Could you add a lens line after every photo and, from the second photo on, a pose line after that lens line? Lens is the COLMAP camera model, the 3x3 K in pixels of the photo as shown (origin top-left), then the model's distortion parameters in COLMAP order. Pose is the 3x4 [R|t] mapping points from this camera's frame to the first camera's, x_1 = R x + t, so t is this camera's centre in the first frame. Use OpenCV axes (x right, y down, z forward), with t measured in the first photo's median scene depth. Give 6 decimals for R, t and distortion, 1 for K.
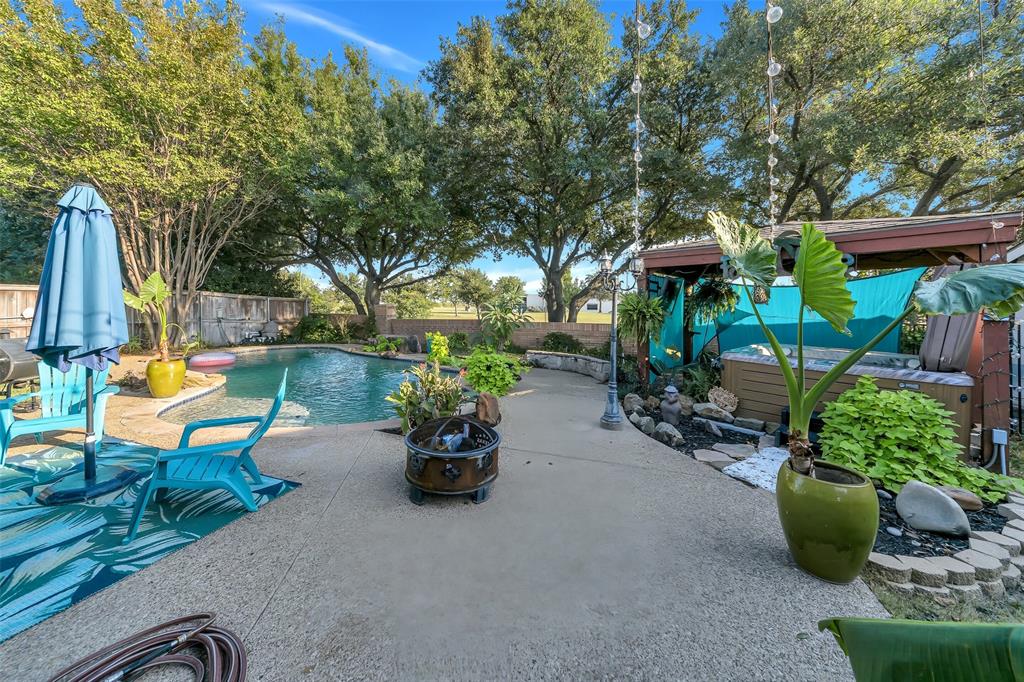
lens RADIAL K [[378.7, 0, 520.3], [0, 378.7, 297.5], [0, 0, 1]] dist [-0.000949, -0.000294]
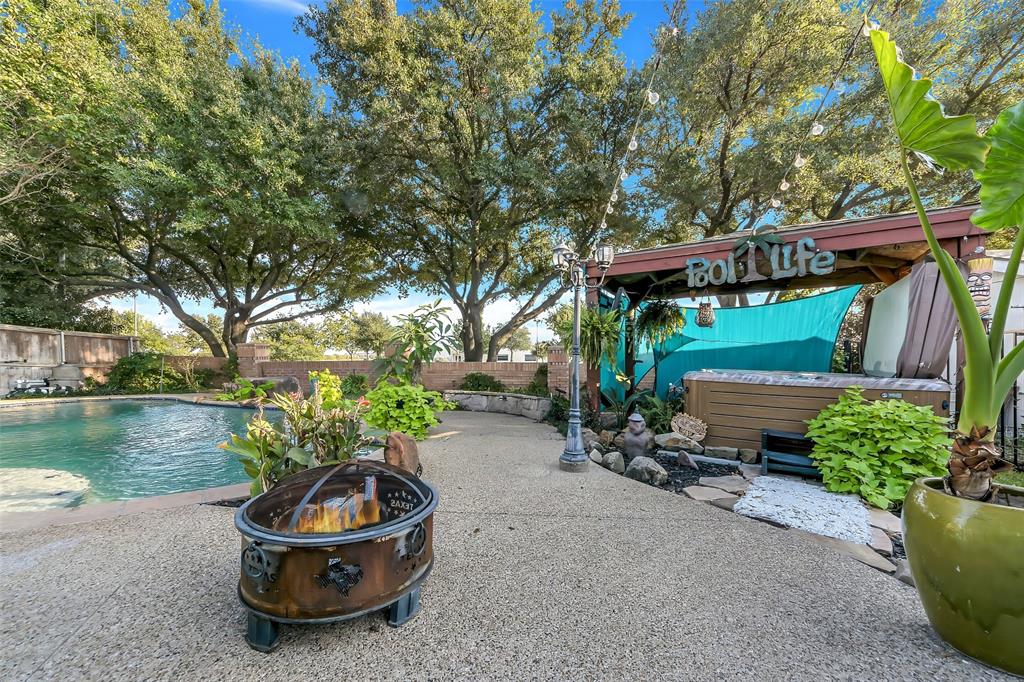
lens RADIAL K [[378.7, 0, 520.0], [0, 378.7, 364.8], [0, 0, 1]] dist [-0.000949, -0.000294]
pose [[0.970297, -0.013311, 0.241552, -0.028374], [0.005996, 0.999502, 0.030989, 0.071228], [-0.241844, -0.028620, 0.969893, 0.190871]]
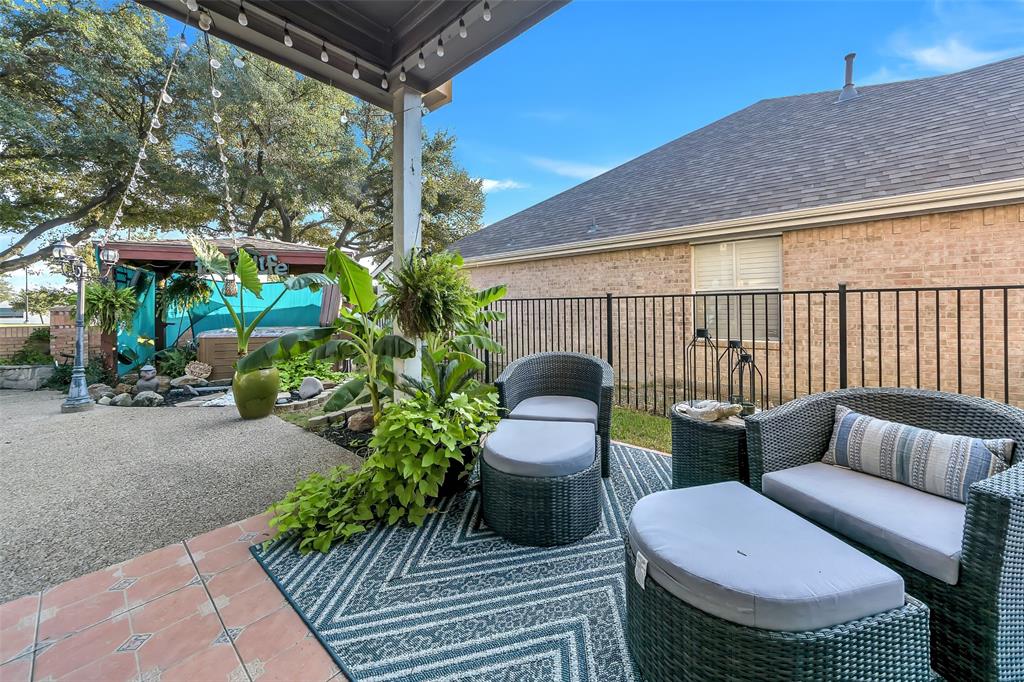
lens RADIAL K [[378.7, 0, 515.7], [0, 378.7, 301.7], [0, 0, 1]] dist [-0.000949, -0.000294]
pose [[0.360383, 0.000769, 0.932804, -0.186284], [-0.005959, 0.999981, 0.001478, 0.024045], [-0.932785, -0.006092, 0.360381, -0.311117]]
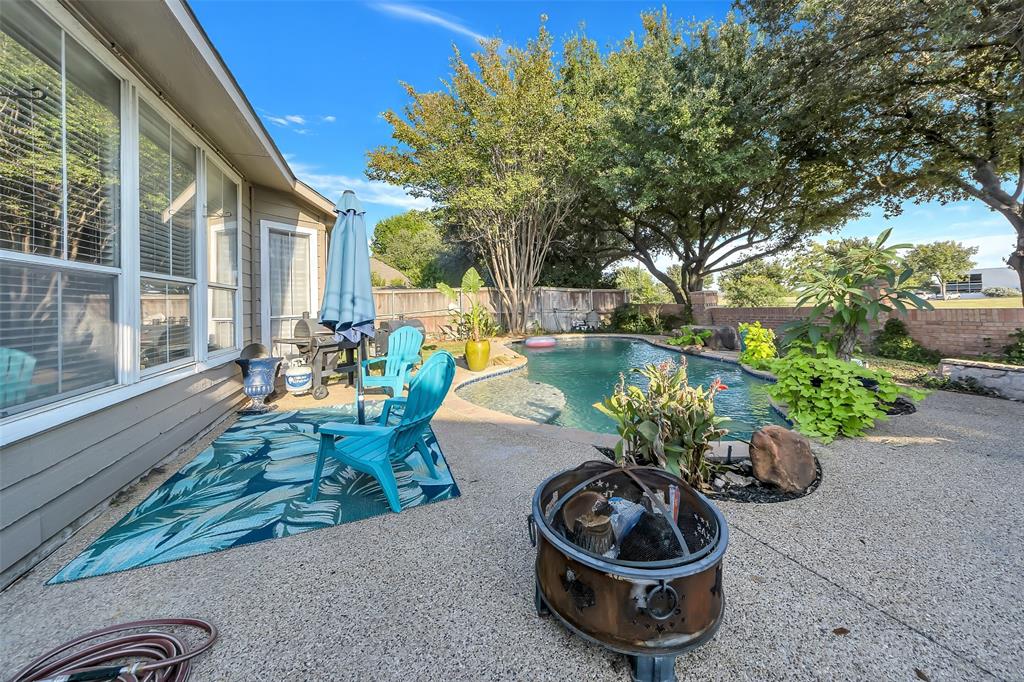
lens RADIAL K [[378.7, 0, 528.0], [0, 378.7, 298.7], [0, 0, 1]] dist [-0.000949, -0.000294]
pose [[0.642810, -0.036727, -0.765145, 0.061582], [0.049675, 0.998746, -0.006207, 0.034576], [0.764413, -0.034018, 0.643828, 0.247623]]
